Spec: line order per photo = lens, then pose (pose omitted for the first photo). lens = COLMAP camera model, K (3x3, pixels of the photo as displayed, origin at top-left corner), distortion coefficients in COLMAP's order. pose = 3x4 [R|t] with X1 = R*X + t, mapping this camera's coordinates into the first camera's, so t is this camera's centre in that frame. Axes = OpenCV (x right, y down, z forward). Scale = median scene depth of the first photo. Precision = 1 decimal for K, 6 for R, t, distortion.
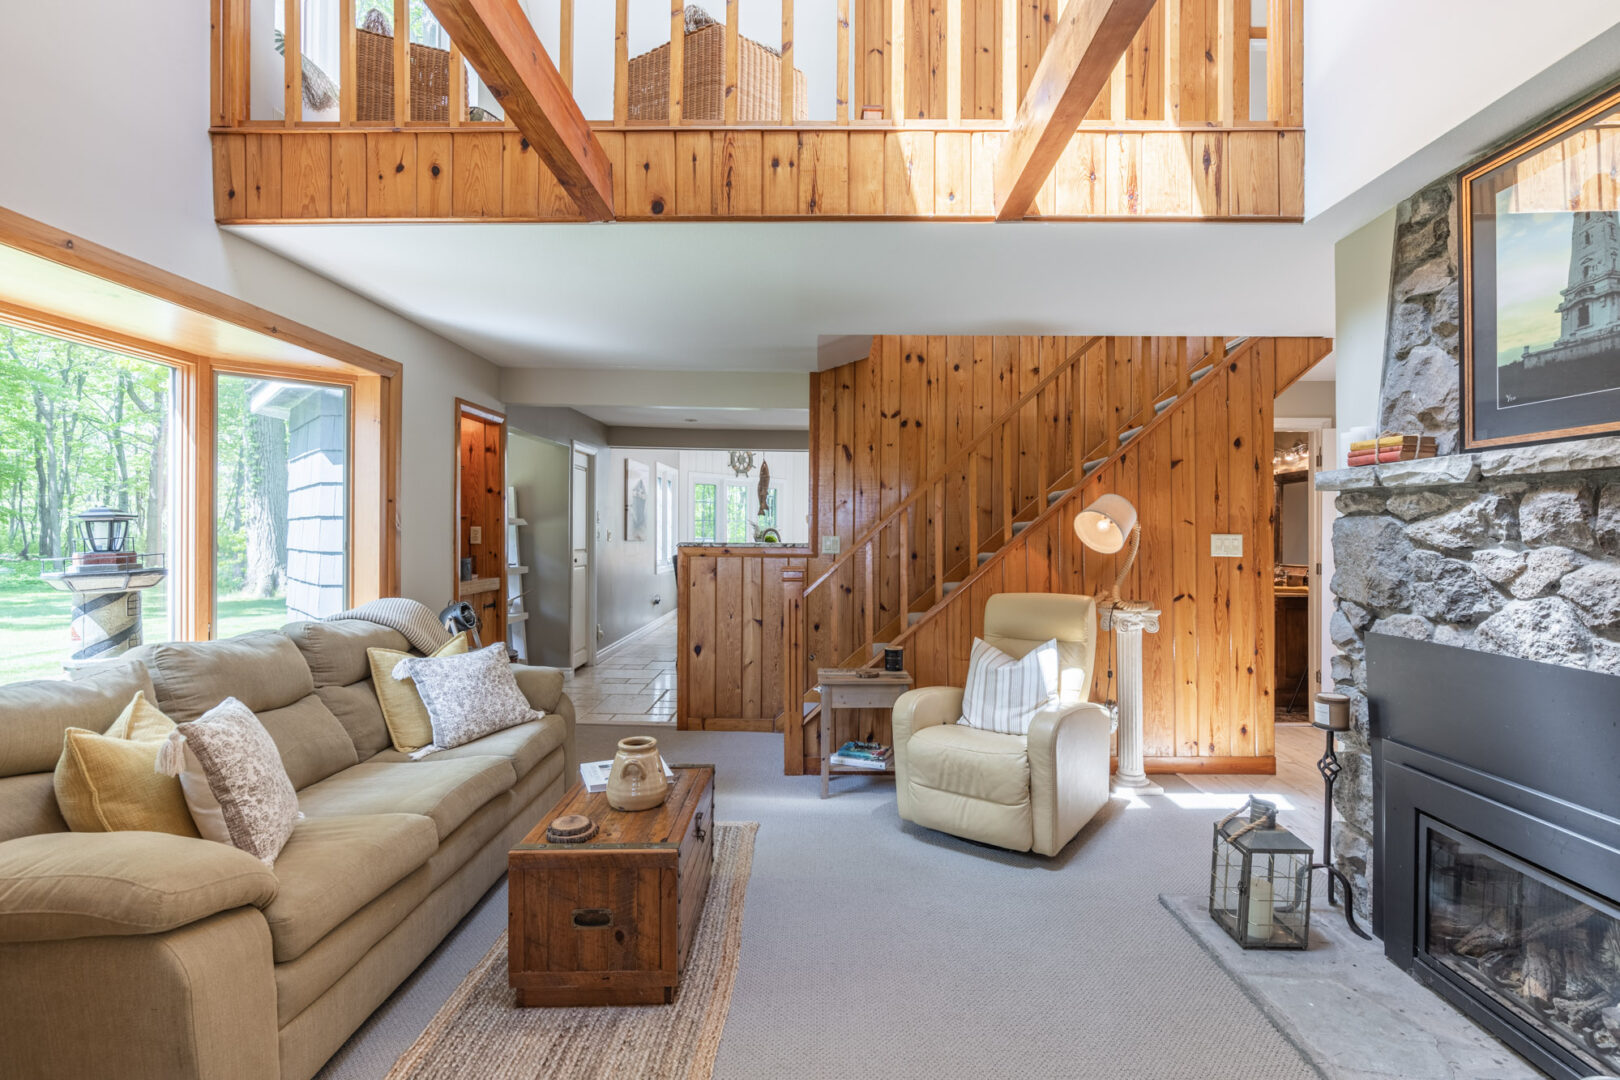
lens RADIAL K [[784.5, 0, 817.4], [0, 784.5, 531.7], [0, 0, 1]] dist [-0.008026, 0.000565]
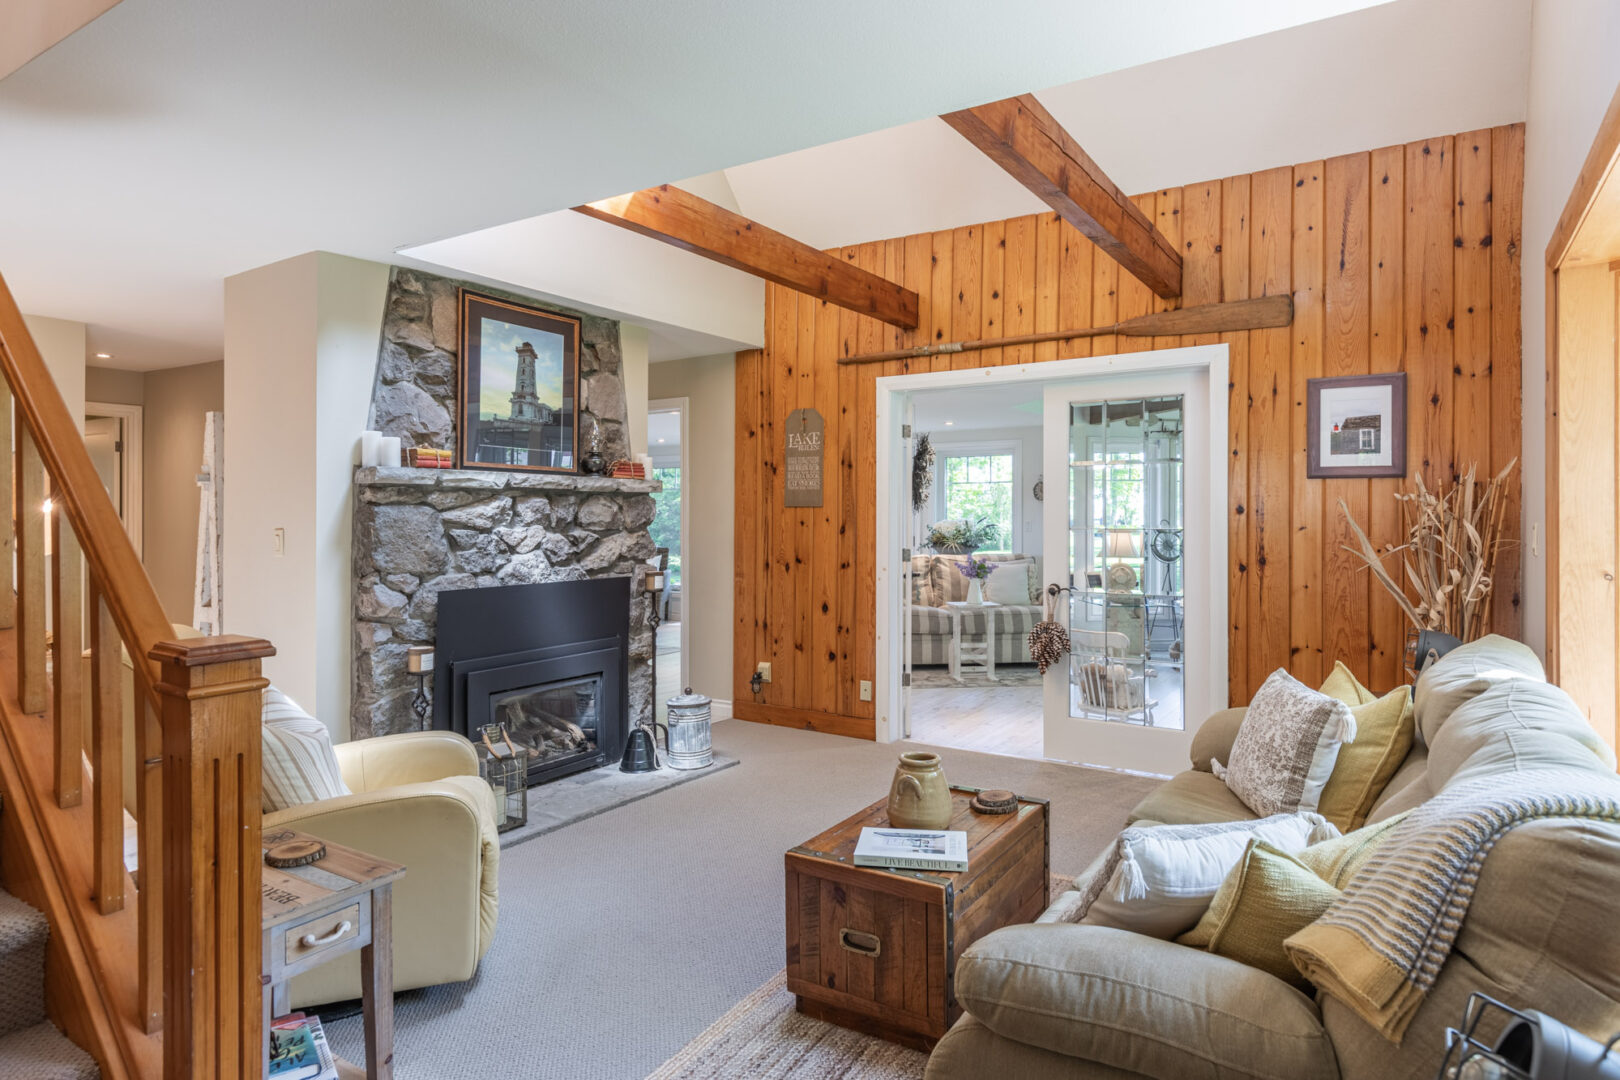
lens RADIAL K [[893.1, 0, 810.1], [0, 893.1, 524.3], [0, 0, 1]] dist [0.008229, 0.000324]
pose [[-0.834493, -0.010968, 0.550909, -0.787163], [-0.007710, 0.999936, 0.008228, -0.007237], [-0.550964, 0.002619, -0.834525, 2.209525]]
